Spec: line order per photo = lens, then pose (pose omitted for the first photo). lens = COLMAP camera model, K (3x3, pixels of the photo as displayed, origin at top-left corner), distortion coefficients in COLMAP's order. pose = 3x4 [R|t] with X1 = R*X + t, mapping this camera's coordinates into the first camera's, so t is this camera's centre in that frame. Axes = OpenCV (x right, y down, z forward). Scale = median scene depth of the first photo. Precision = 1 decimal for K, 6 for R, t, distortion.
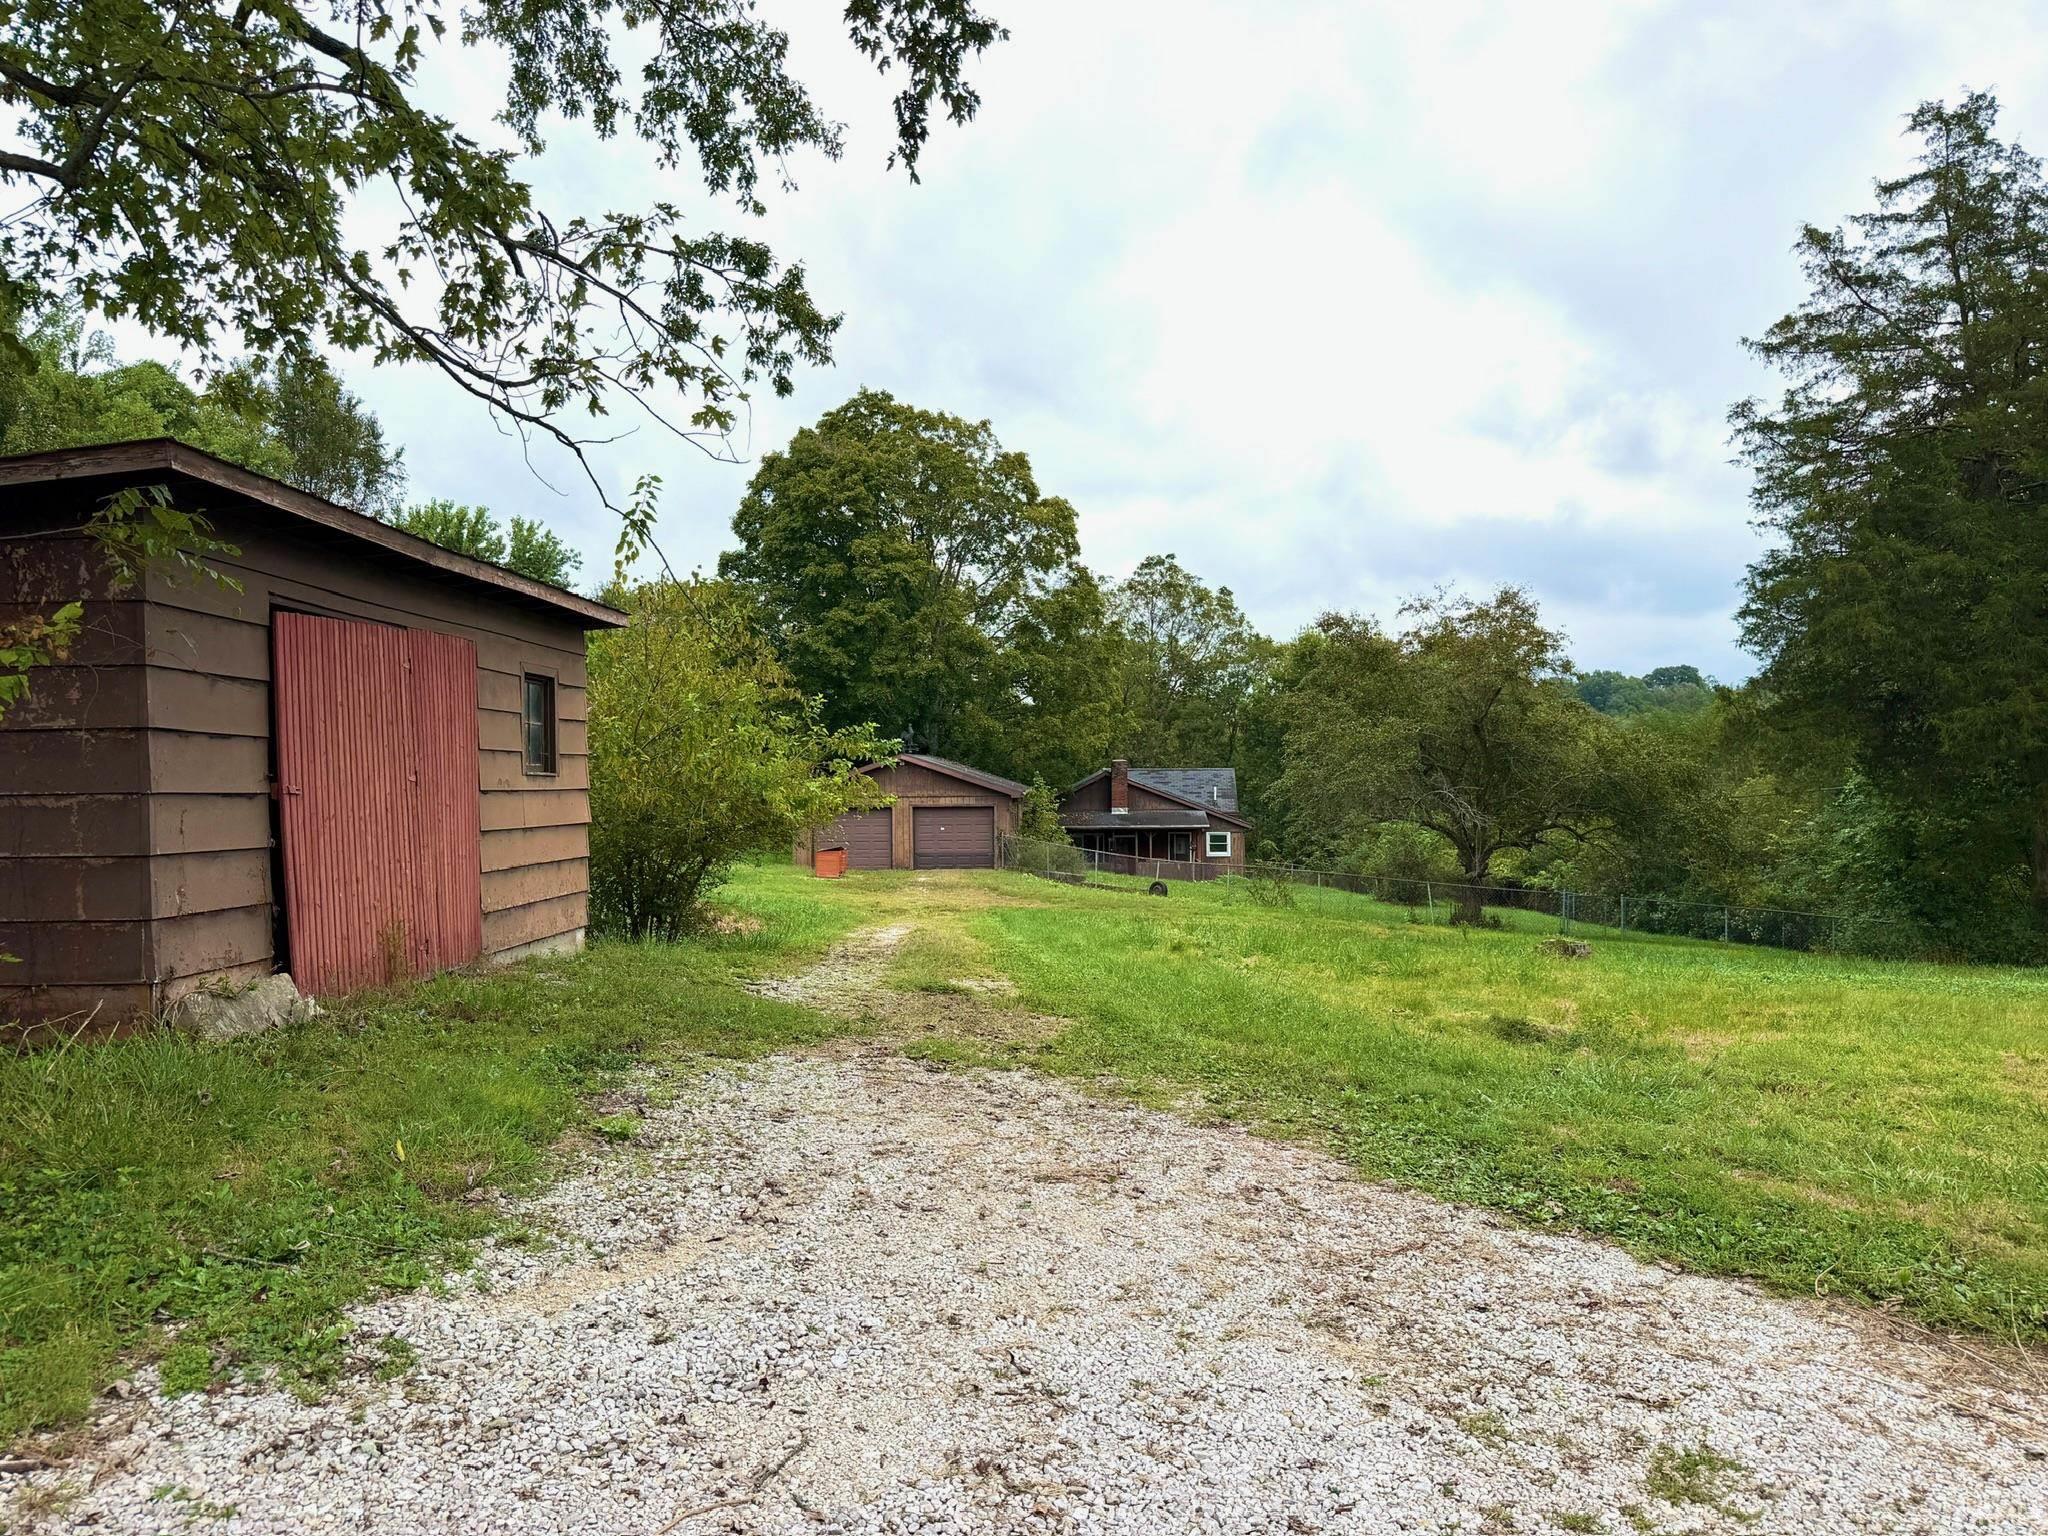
lens RADIAL K [[1409.3, 0, 1025.3], [0, 1409.3, 774.6], [0, 0, 1]] dist [0.077539, -0.094669]
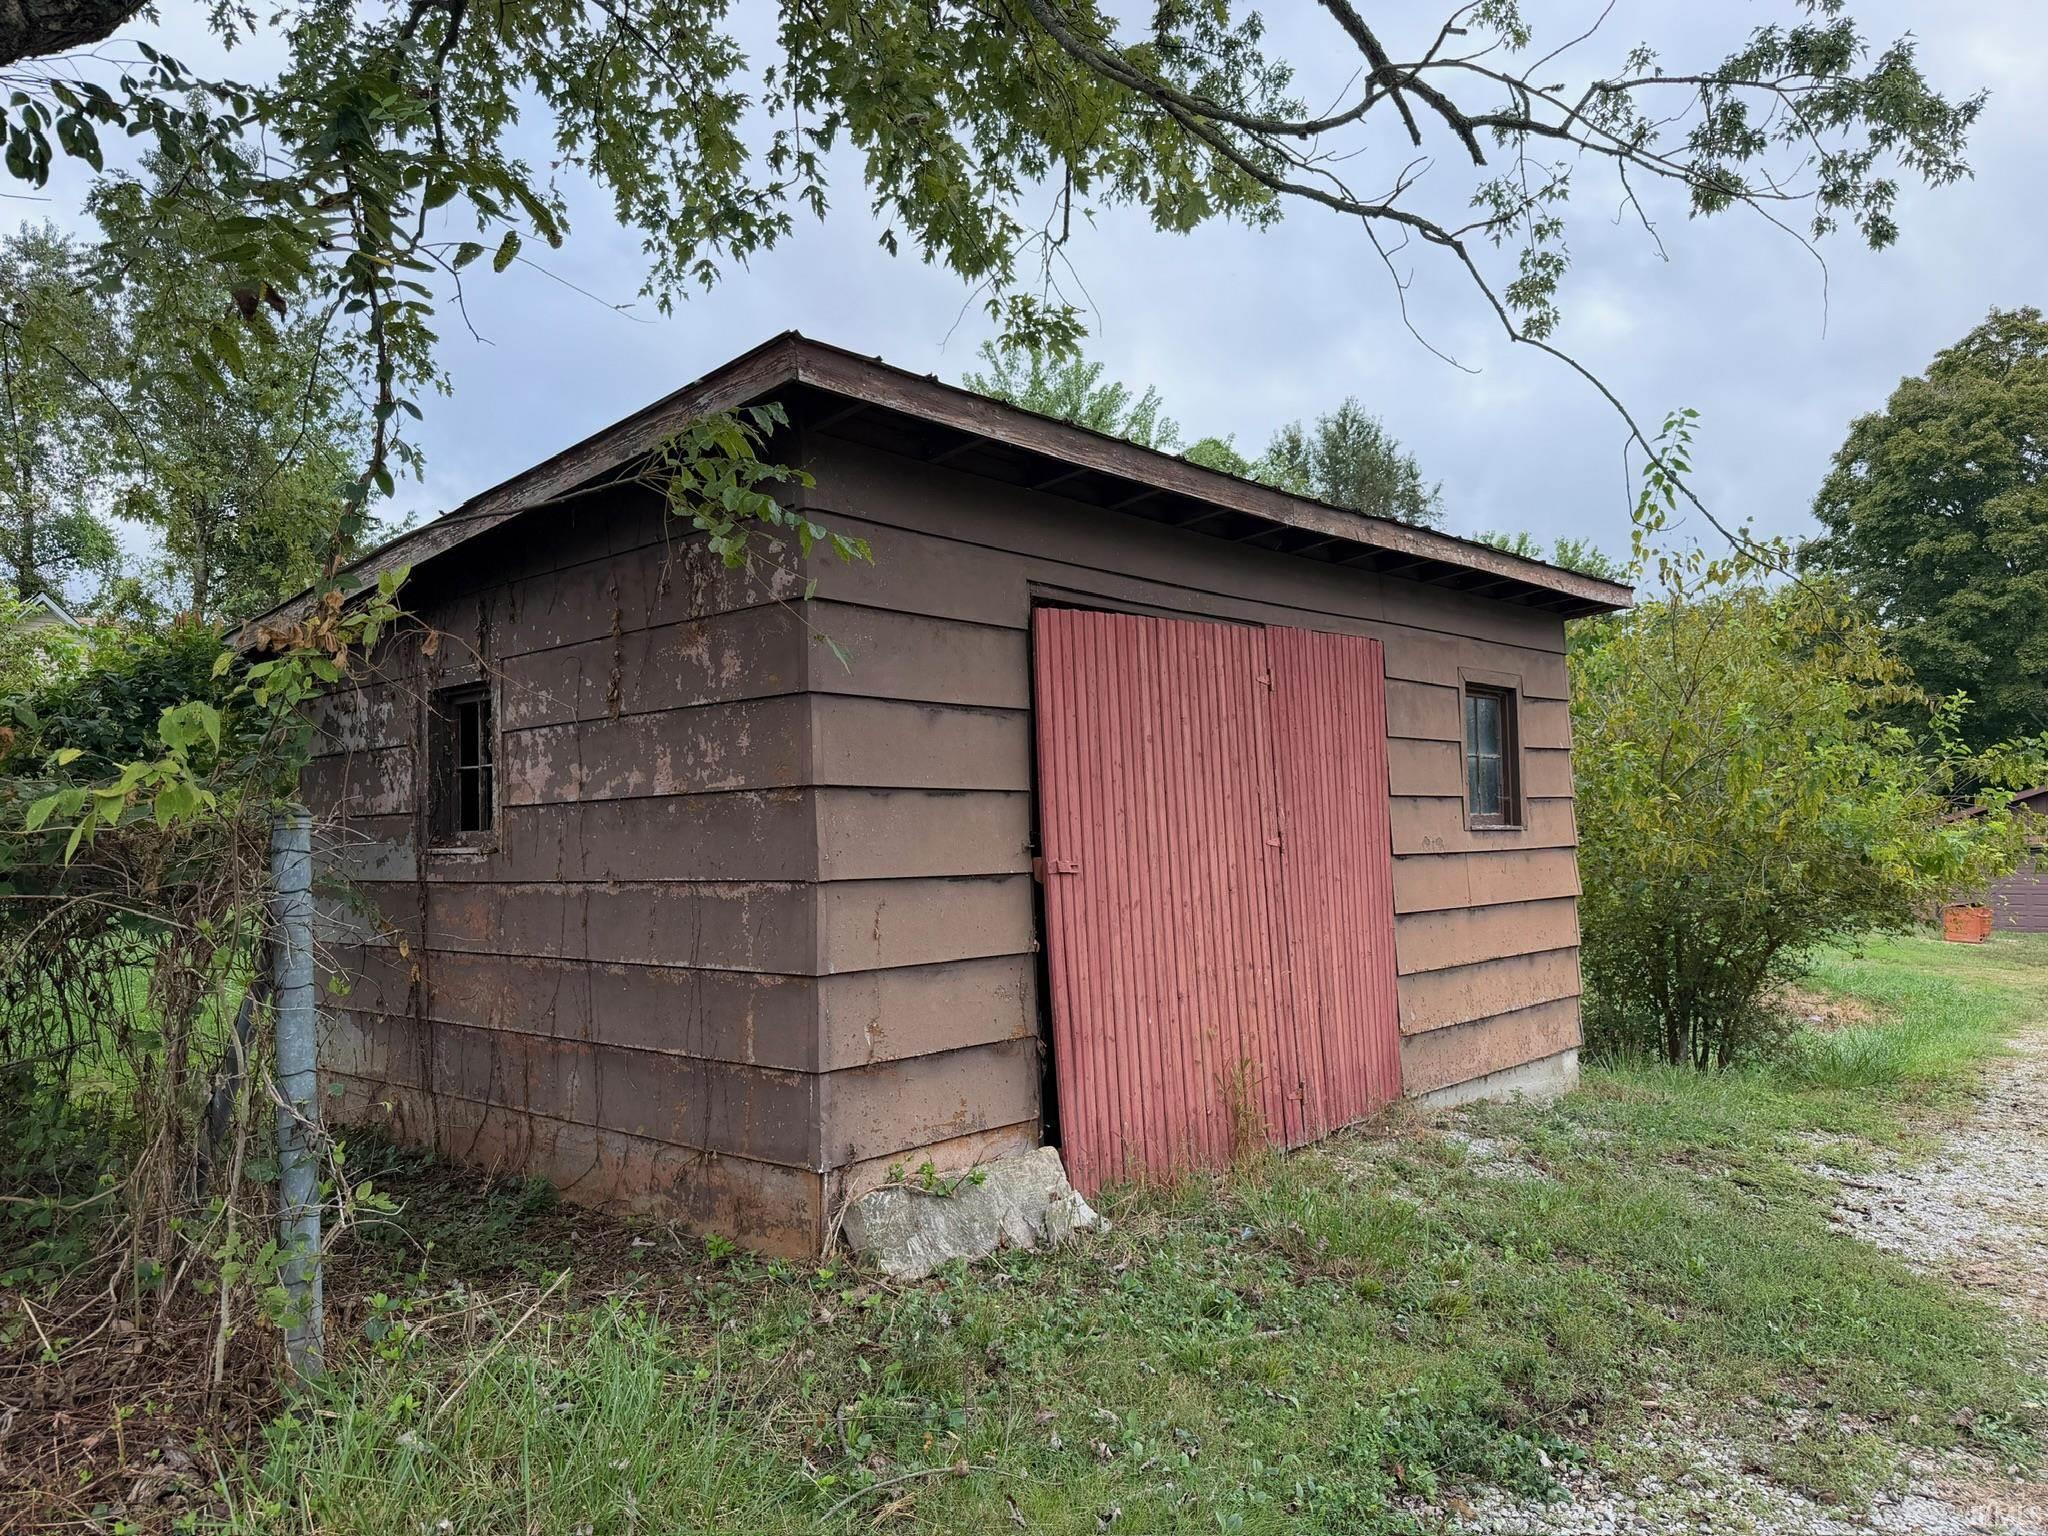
lens RADIAL K [[1409.3, 0, 1025.3], [0, 1409.3, 774.6], [0, 0, 1]] dist [0.077539, -0.094669]
pose [[0.756631, -0.028604, -0.653216, -0.044742], [0.014223, 0.999526, -0.027295, -0.007748], [0.653687, 0.011362, 0.756680, 0.240616]]
